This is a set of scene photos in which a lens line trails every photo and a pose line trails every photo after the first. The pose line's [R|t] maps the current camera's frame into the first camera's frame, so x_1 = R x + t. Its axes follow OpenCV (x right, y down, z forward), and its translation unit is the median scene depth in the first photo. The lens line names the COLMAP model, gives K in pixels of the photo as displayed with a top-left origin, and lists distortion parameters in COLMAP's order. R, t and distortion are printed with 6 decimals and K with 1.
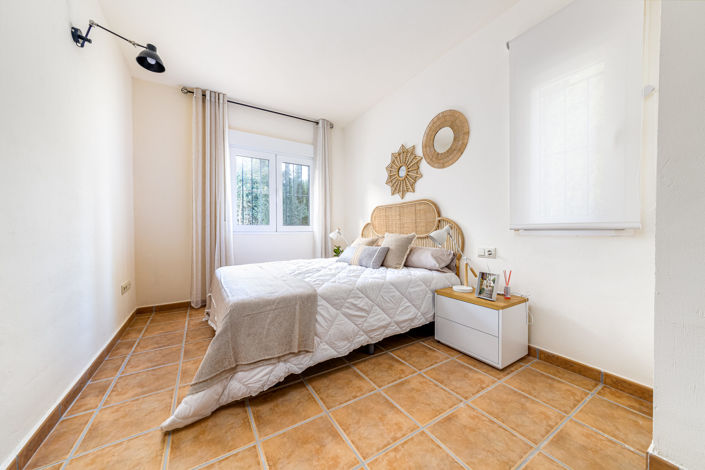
lens RADIAL K [[254.4, 0, 352.5], [0, 254.4, 235.0], [0, 0, 1]] dist [-0.000374, -0.000039]
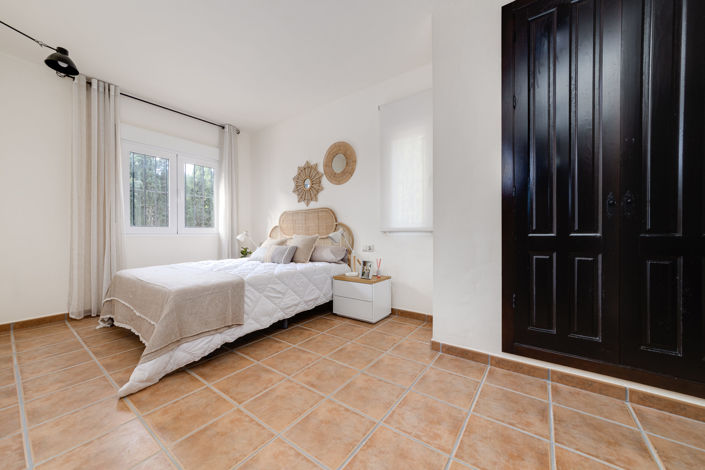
lens RADIAL K [[254.4, 0, 352.5], [0, 254.4, 235.0], [0, 0, 1]] dist [-0.000374, -0.000039]
pose [[0.928376, -0.002602, 0.371634, -0.085317], [0.006348, 0.999941, -0.008858, 0.009765], [-0.371589, 0.010583, 0.928337, -0.310913]]
